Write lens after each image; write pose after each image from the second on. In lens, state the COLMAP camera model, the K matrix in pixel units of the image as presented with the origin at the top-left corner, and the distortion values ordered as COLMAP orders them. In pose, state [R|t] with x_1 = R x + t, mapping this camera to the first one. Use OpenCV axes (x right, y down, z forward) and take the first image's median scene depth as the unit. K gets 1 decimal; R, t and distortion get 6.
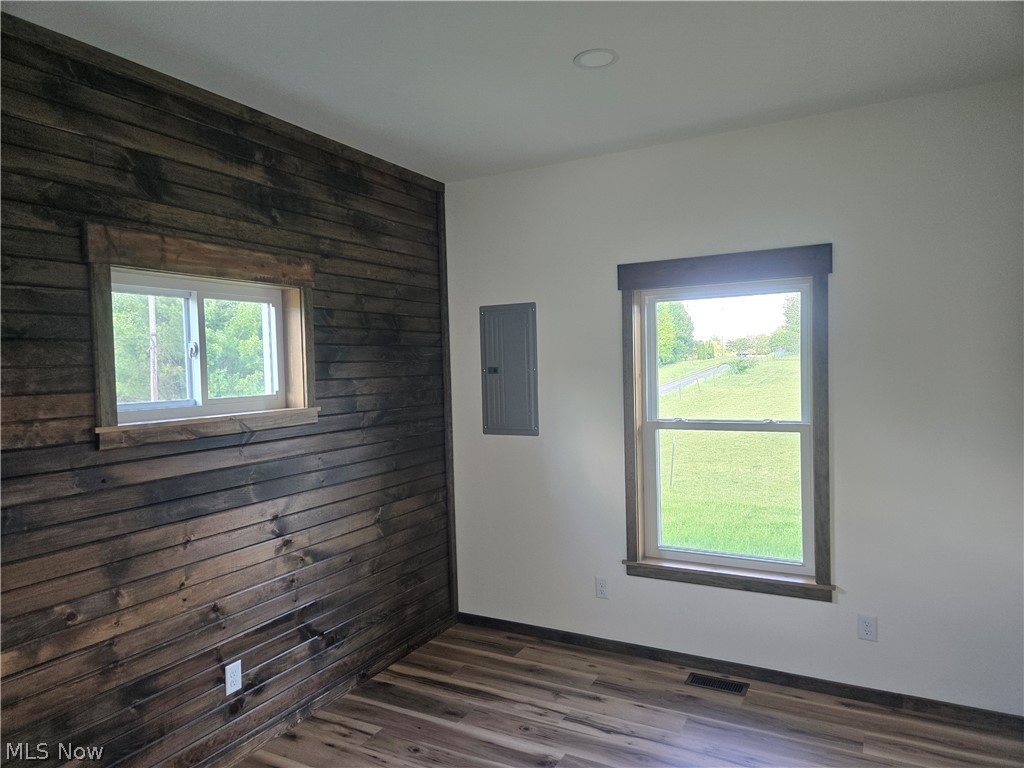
lens RADIAL K [[684.9, 0, 512.7], [0, 684.9, 378.2], [0, 0, 1]] dist [0.059888, -0.038045]
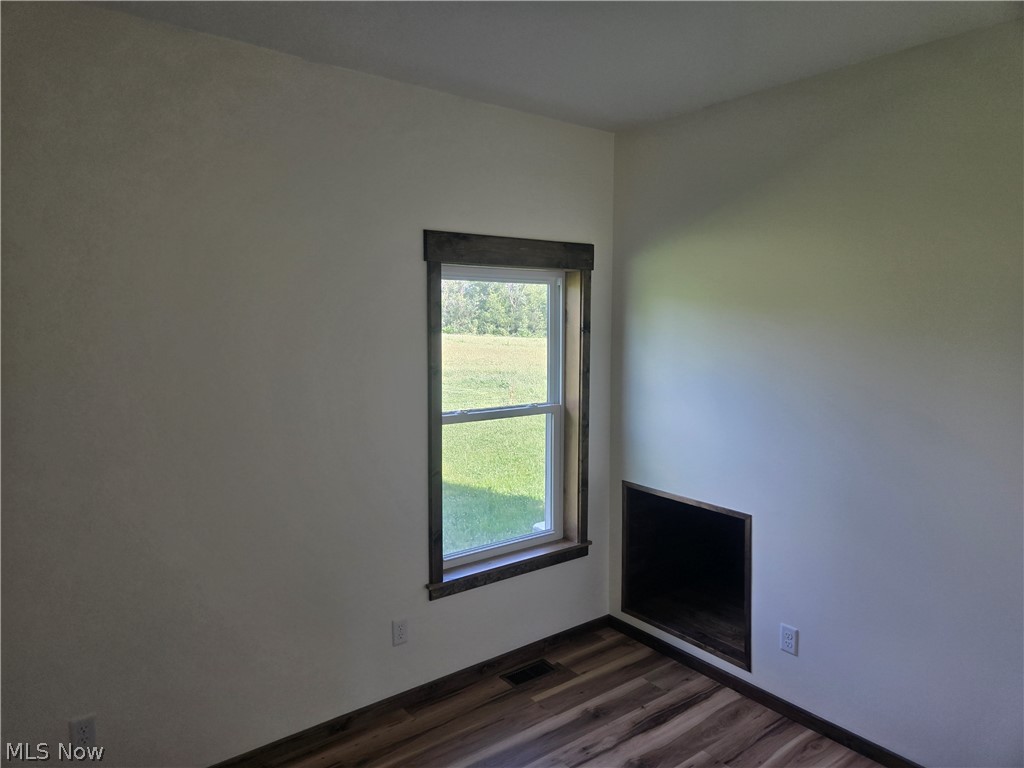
lens RADIAL K [[684.9, 0, 511.7], [0, 684.9, 385.1], [0, 0, 1]] dist [0.059888, -0.038045]
pose [[0.423242, -0.045286, 0.904884, -0.545490], [0.029044, 0.998915, 0.036407, -0.006531], [-0.905551, 0.010873, 0.424098, 0.549767]]
